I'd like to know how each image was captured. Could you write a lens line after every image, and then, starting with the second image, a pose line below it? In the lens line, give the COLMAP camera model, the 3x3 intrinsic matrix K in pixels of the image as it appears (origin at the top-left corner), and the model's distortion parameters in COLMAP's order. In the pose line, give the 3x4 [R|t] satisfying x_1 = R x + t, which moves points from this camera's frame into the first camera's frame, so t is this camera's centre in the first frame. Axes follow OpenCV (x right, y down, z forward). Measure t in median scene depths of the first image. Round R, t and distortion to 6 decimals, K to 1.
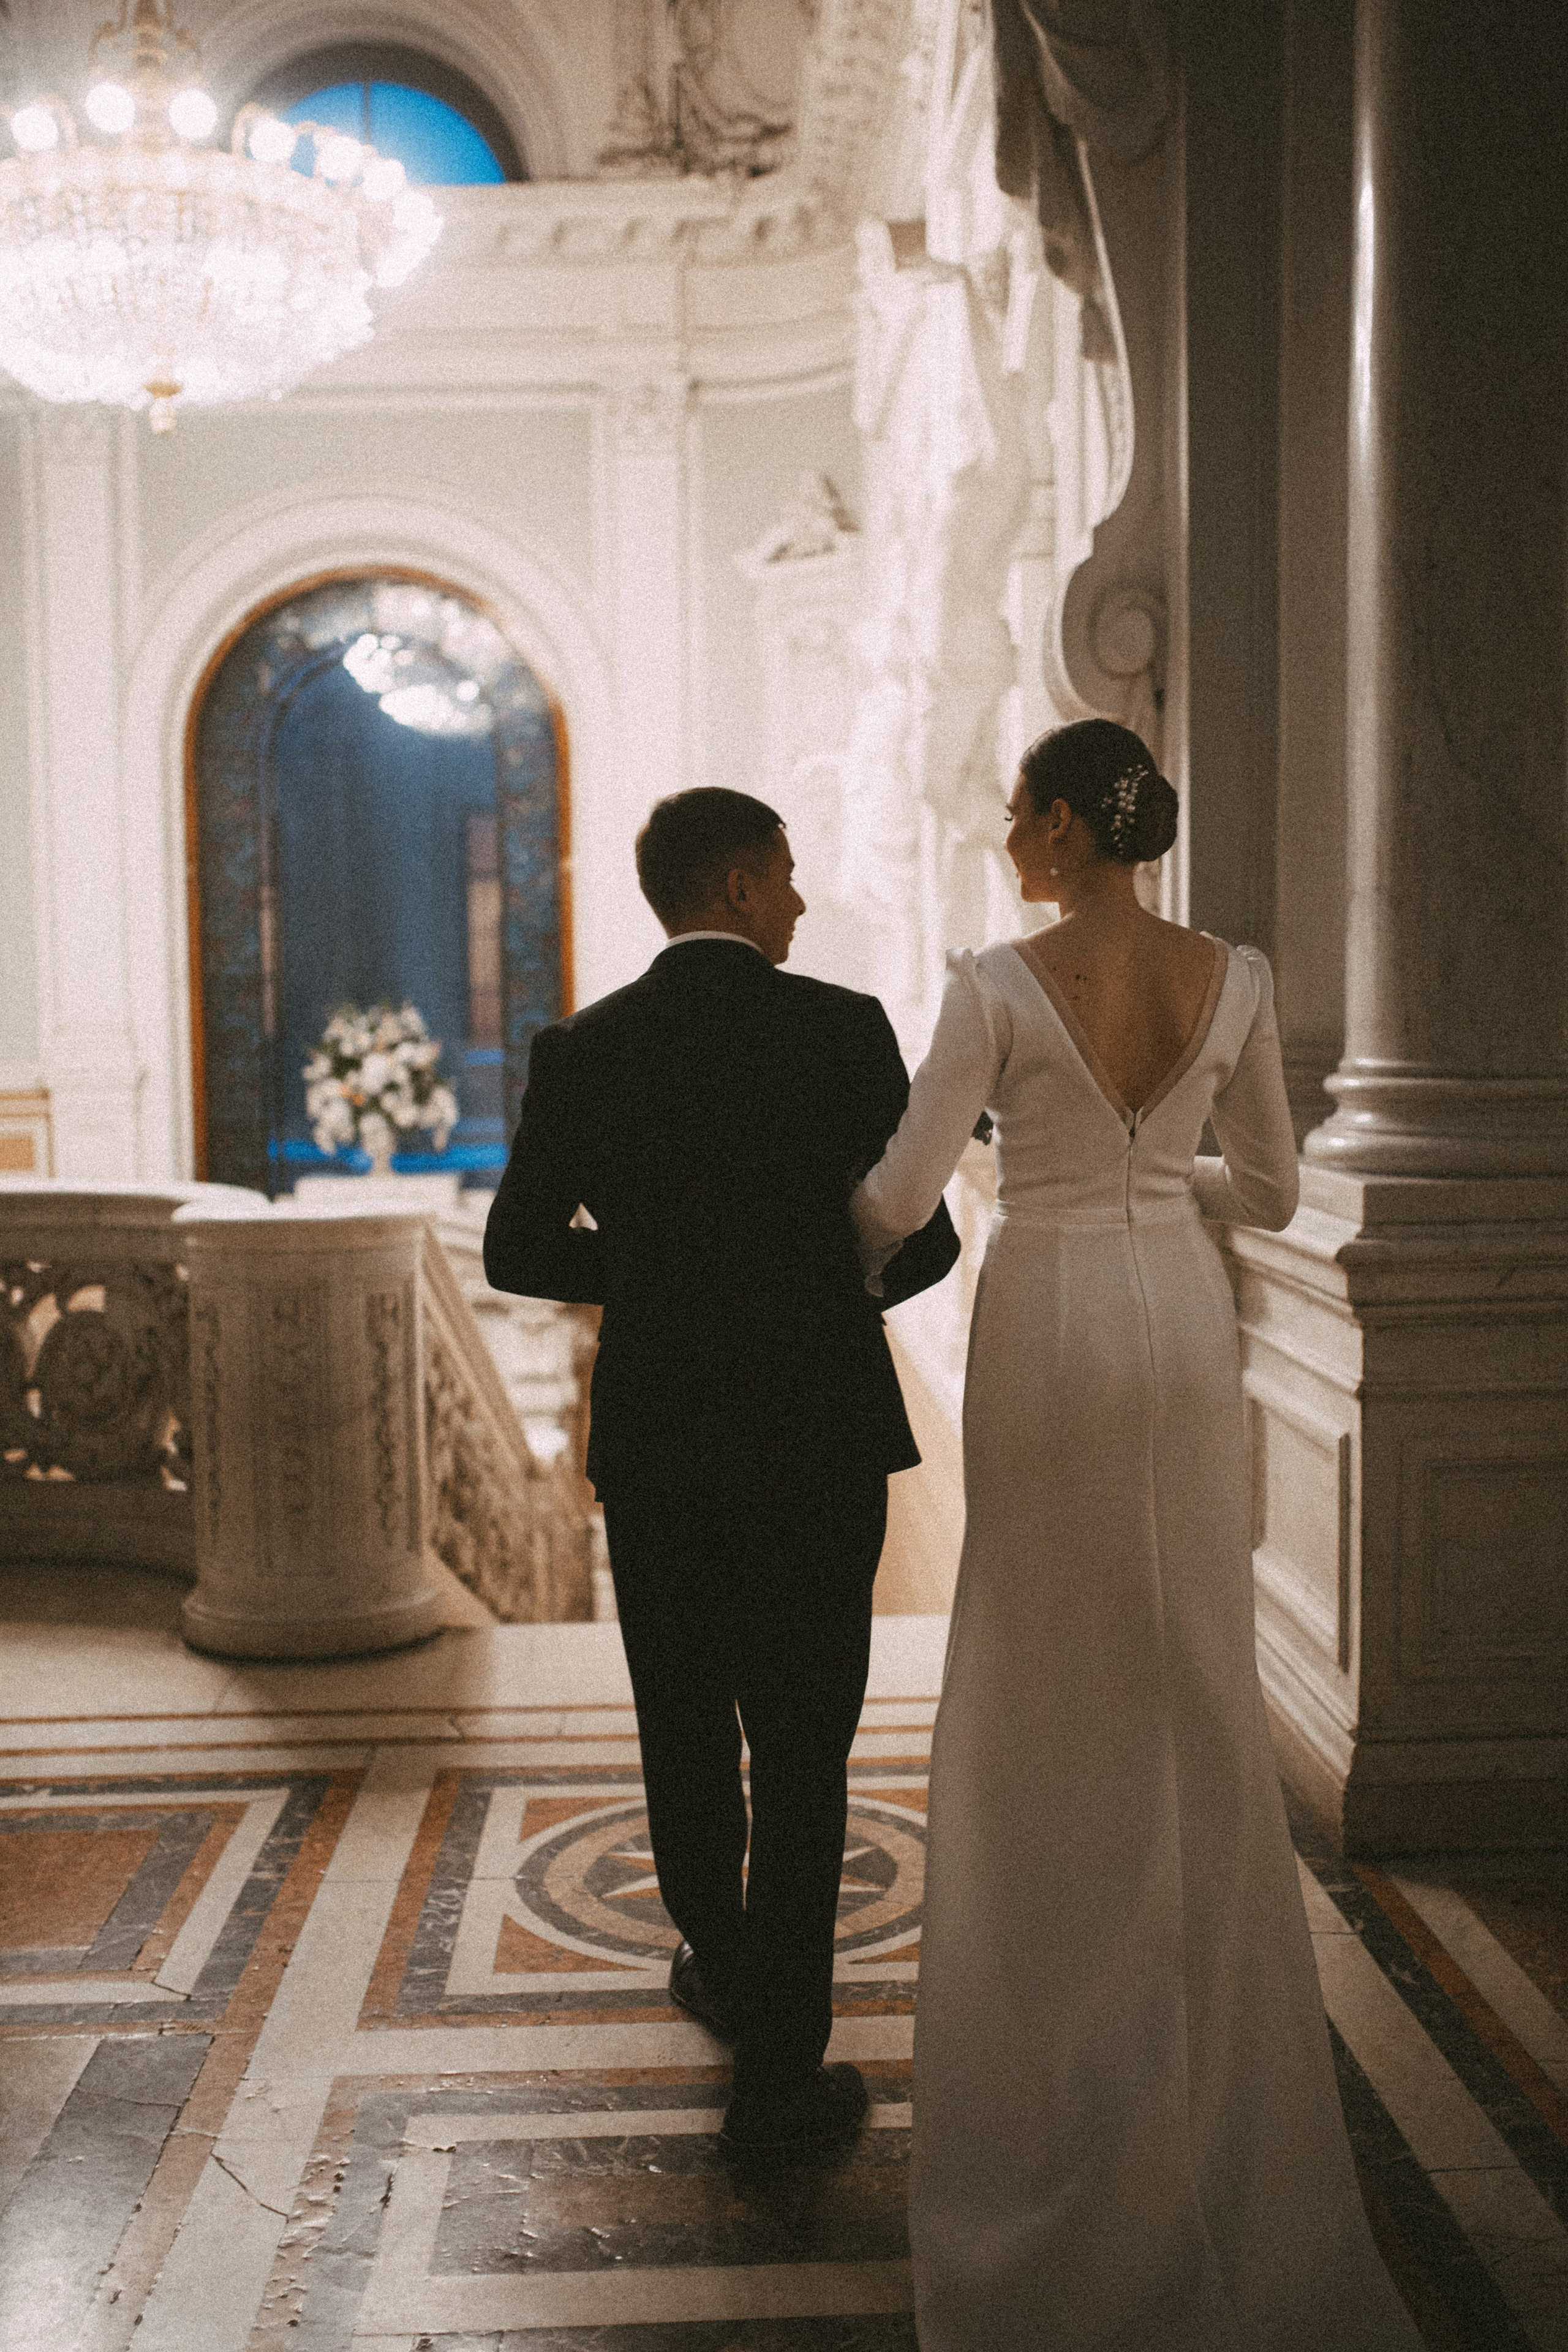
lens RADIAL K [[2288.4, 0, 787.1], [0, 2288.4, 1098.7], [0, 0, 1]] dist [0.006508, 0.015046]
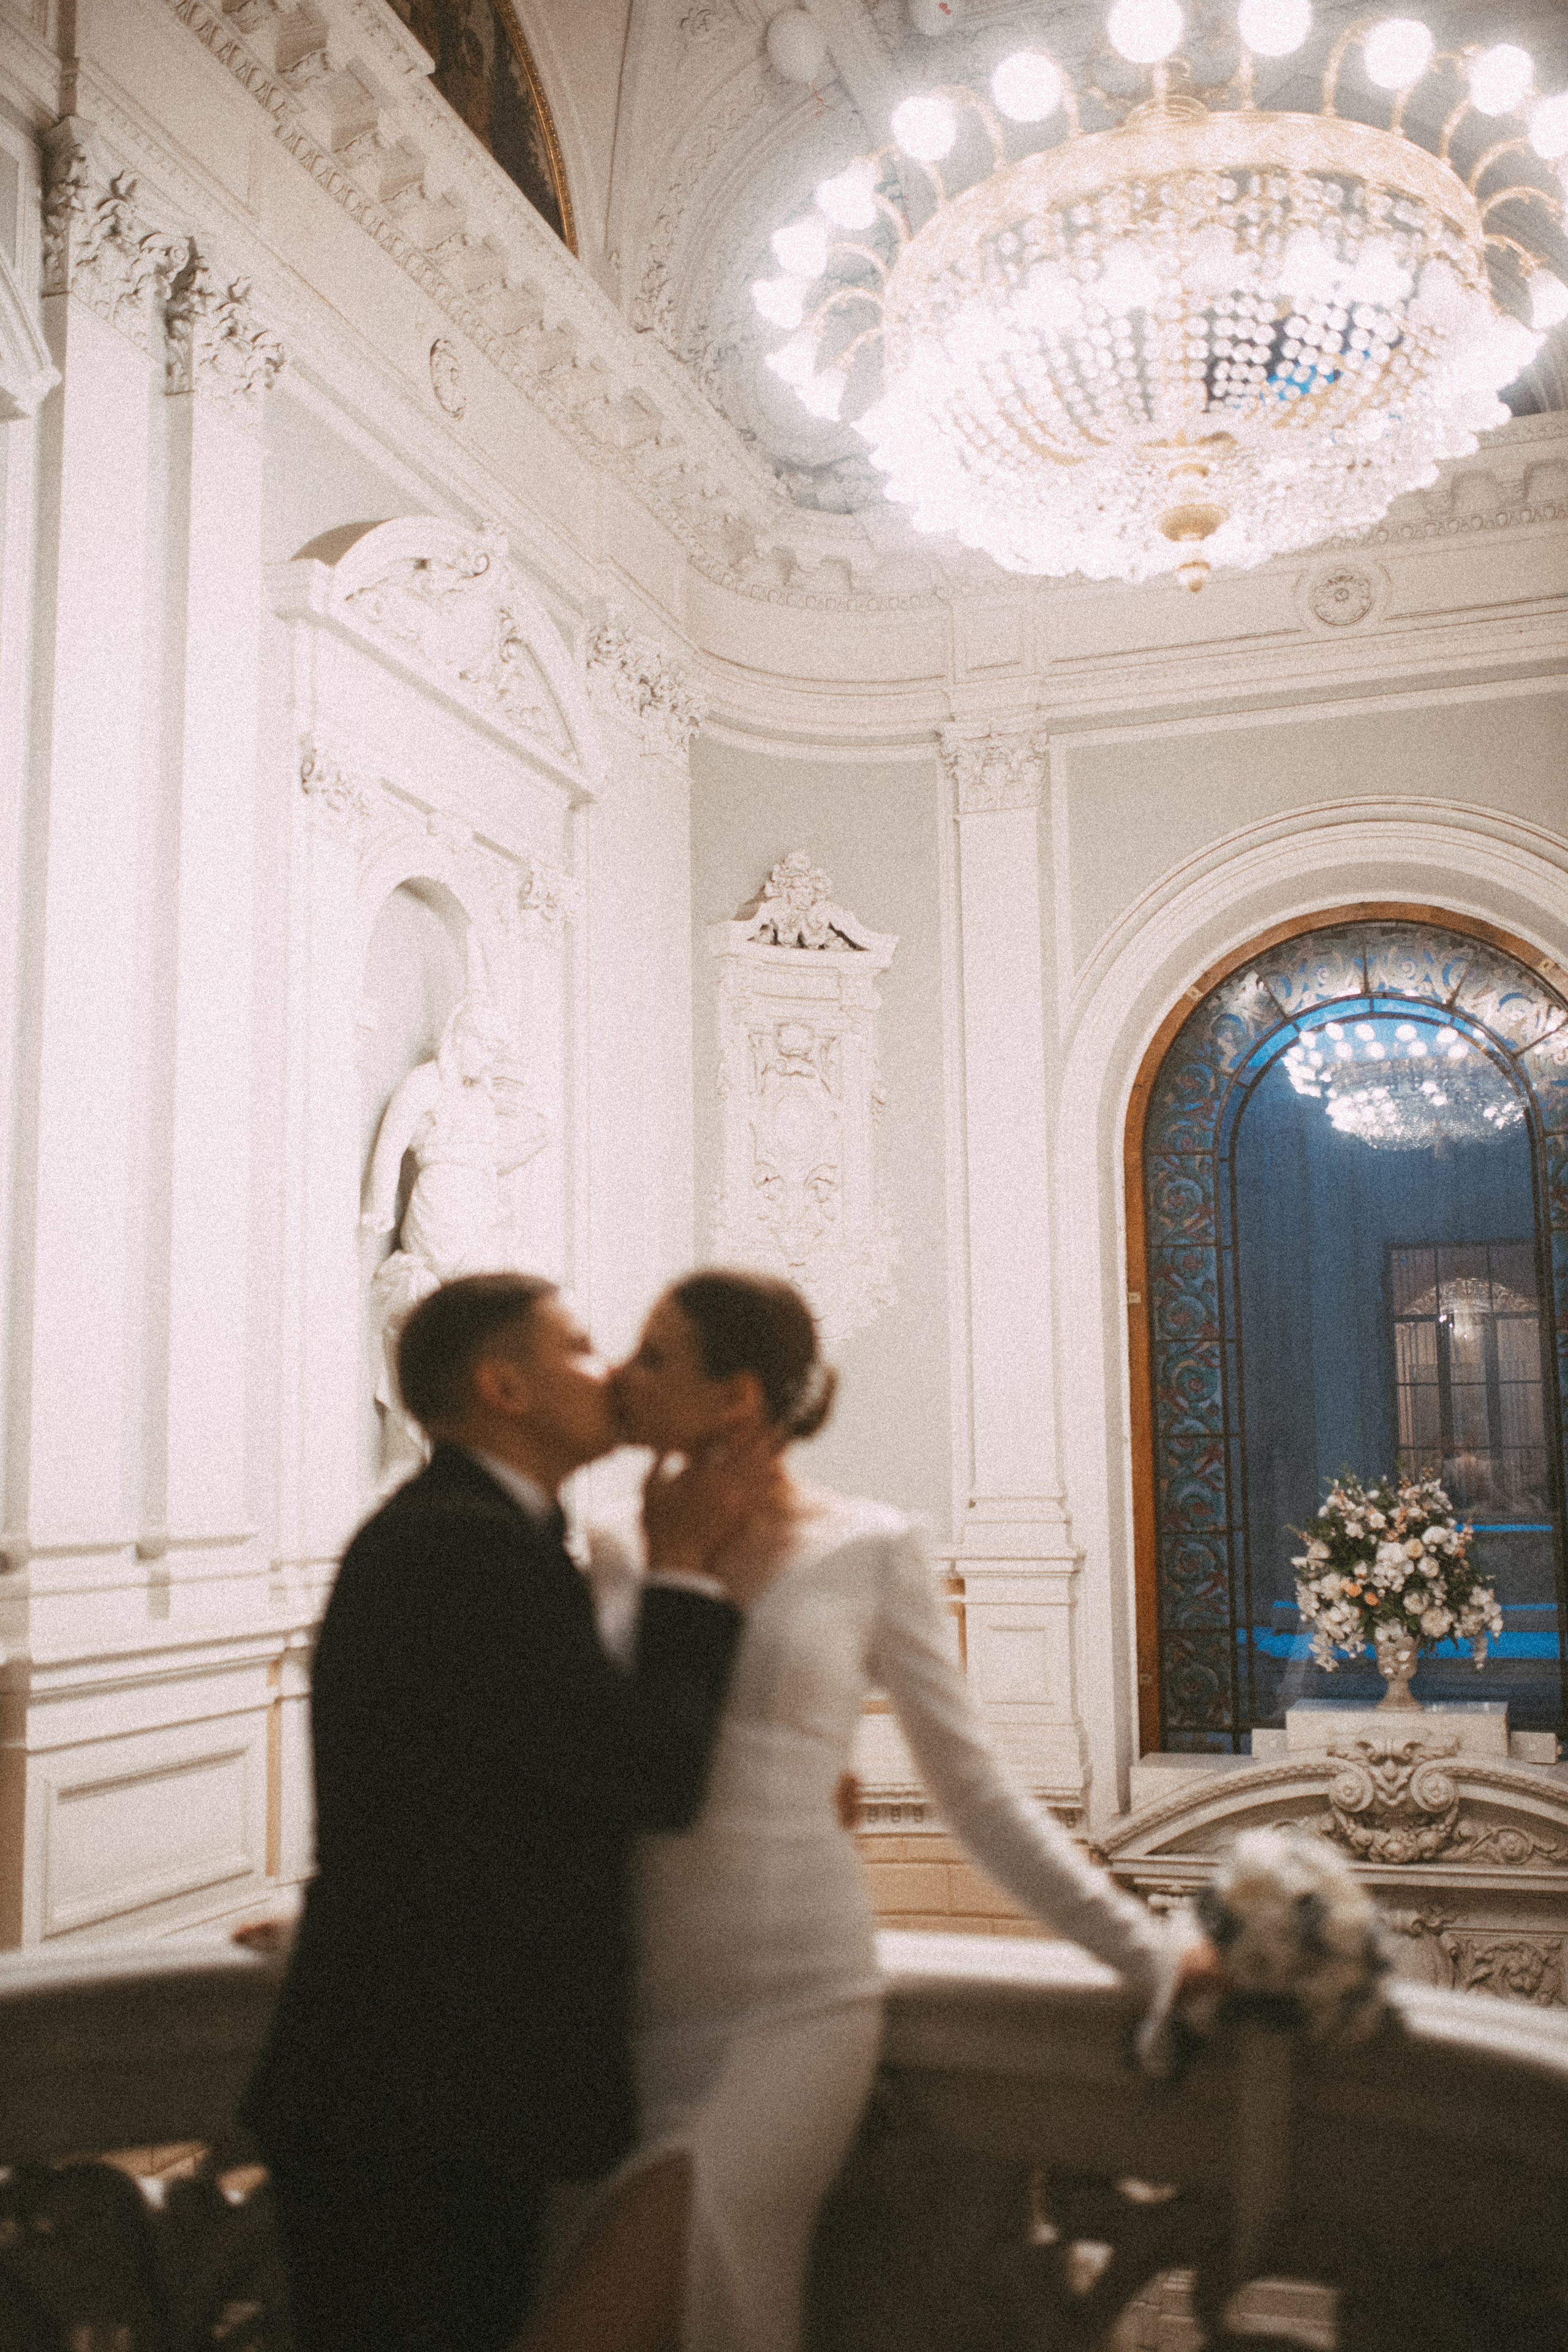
lens RADIAL K [[2217.2, 0, 786.2], [0, 2217.2, 1153.9], [0, 0, 1]] dist [-0.064149, 0.106508]
pose [[0.932949, -0.046191, -0.357034, -0.102887], [-0.018565, 0.984242, -0.175848, -0.012588], [0.359531, 0.170686, 0.917390, 0.259024]]
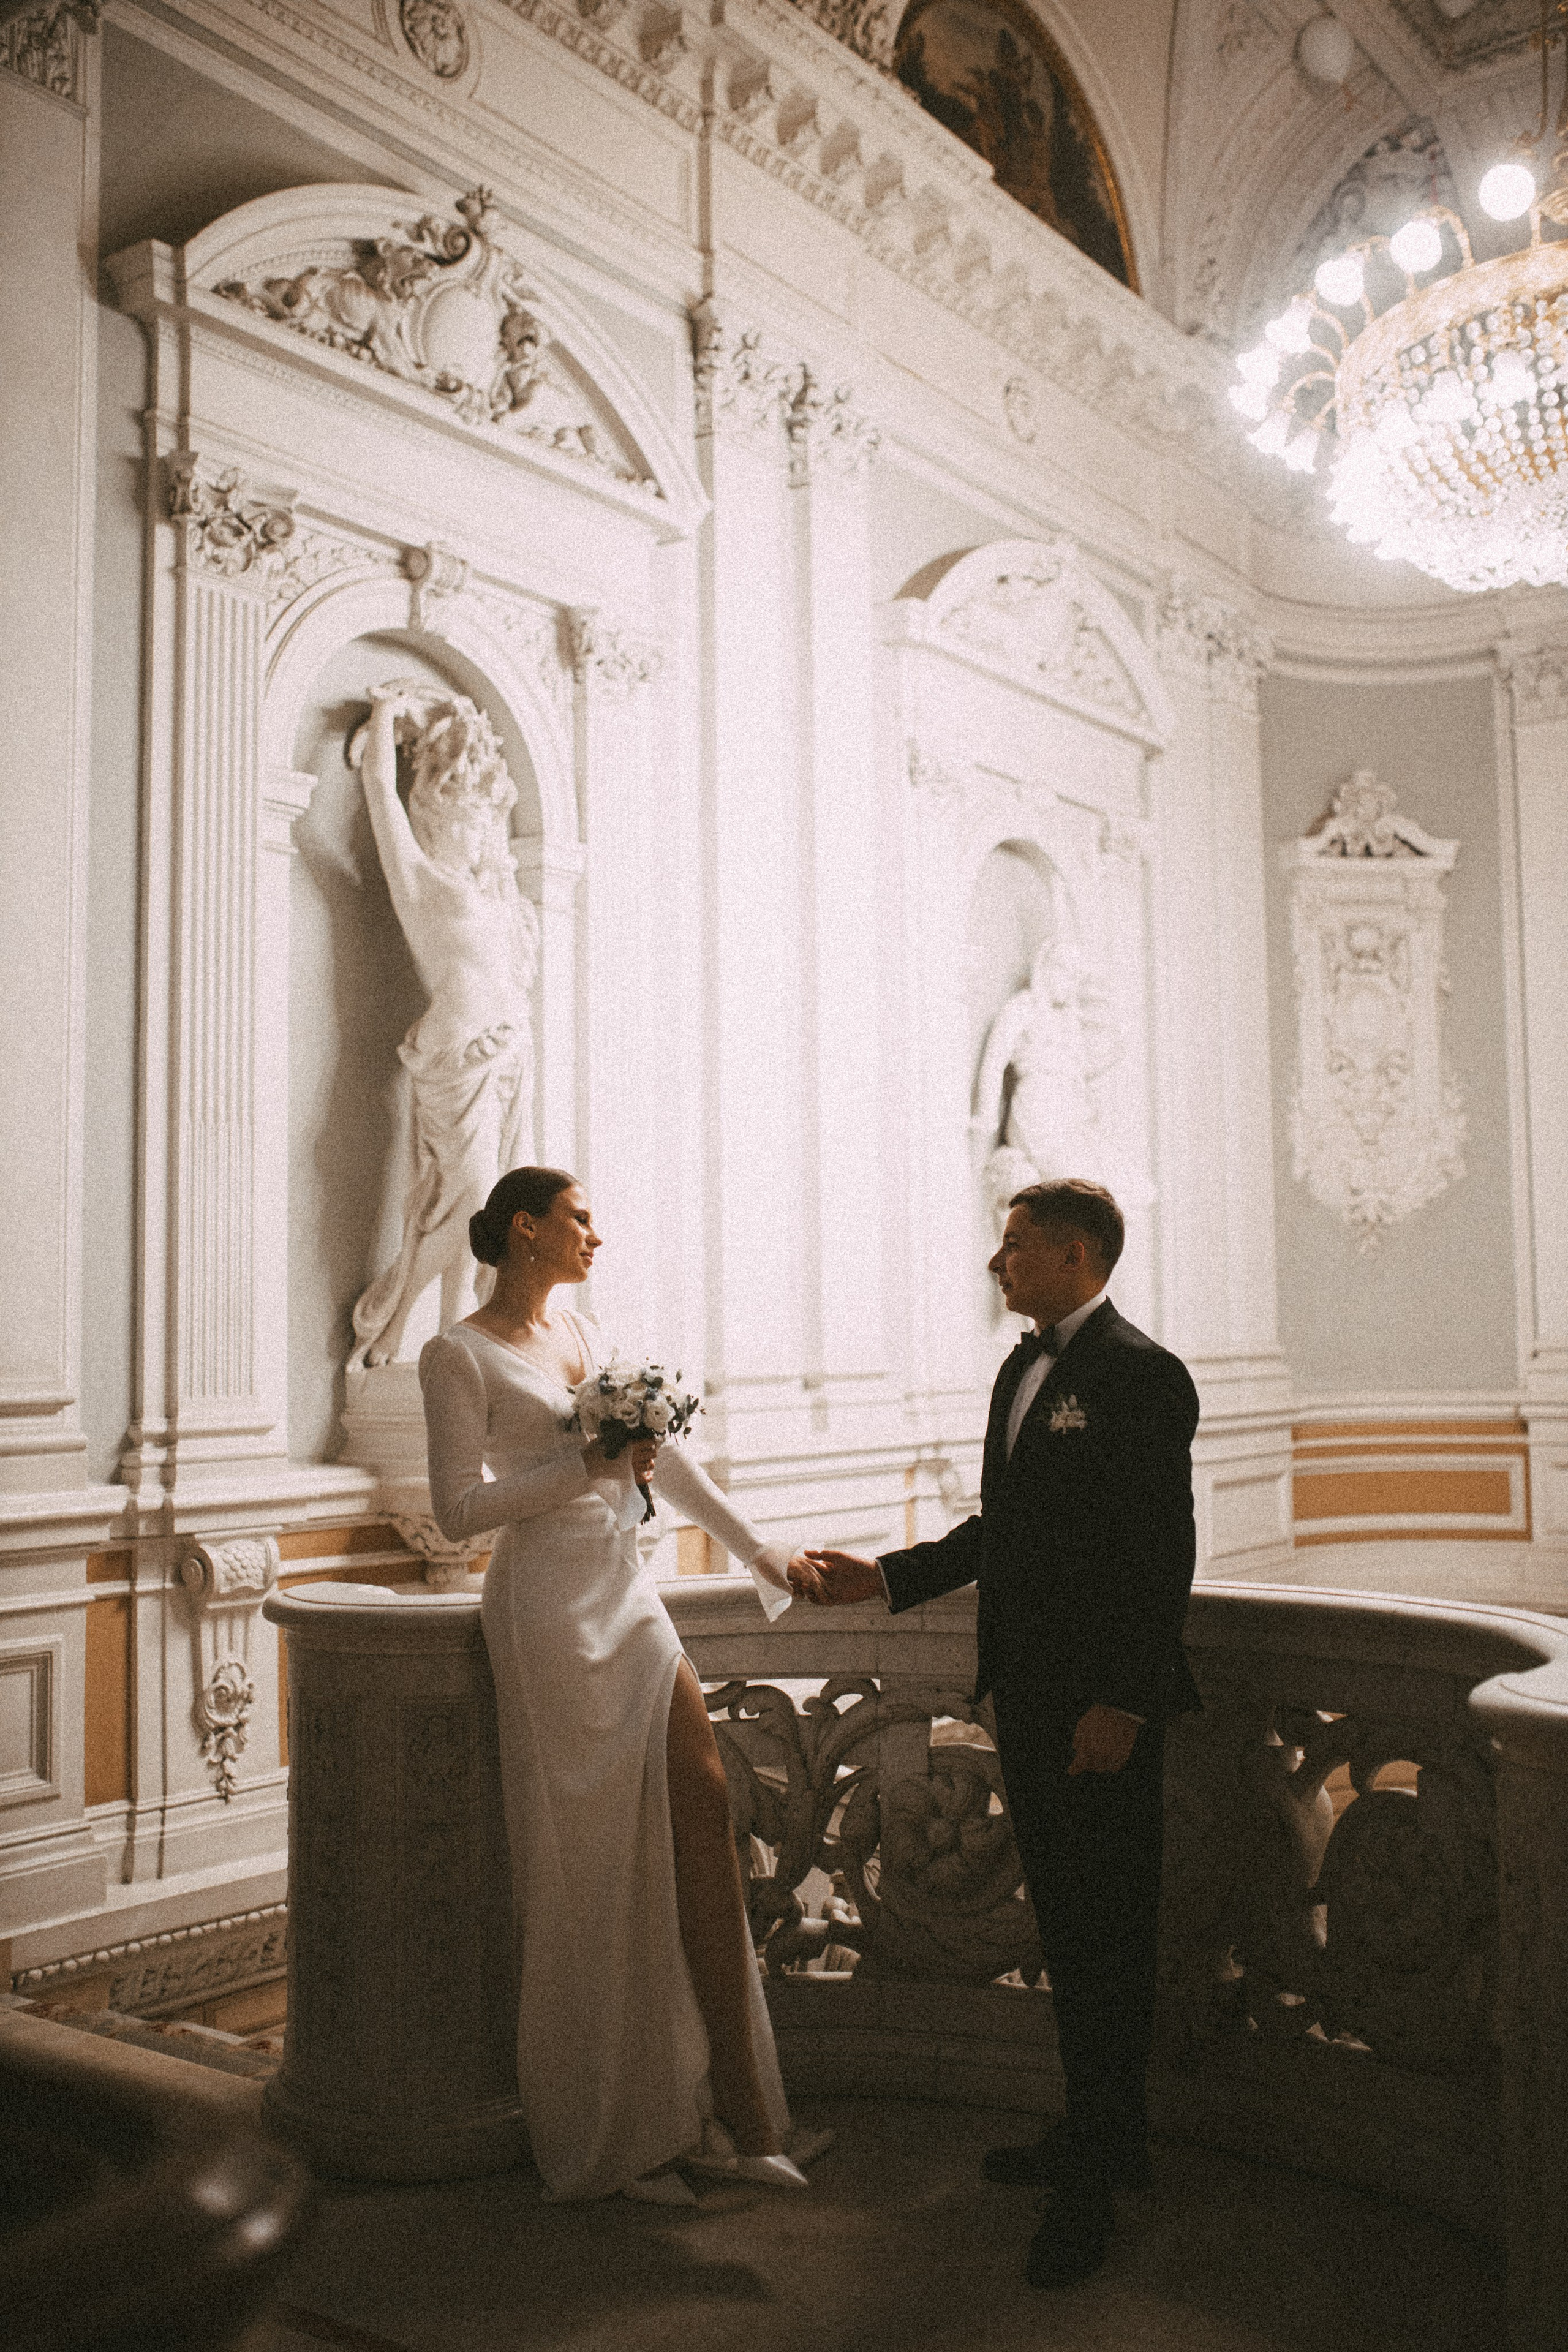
lens RADIAL K [[2217.2, 0, 786.2], [0, 2217.2, 1153.9], [0, 0, 1]] dist [-0.064149, 0.106508]
pose [[0.784008, -0.041297, -0.619375, -0.018549], [-0.031292, 0.993887, -0.105877, -0.007261], [0.619961, 0.102390, 0.777923, 0.159746]]
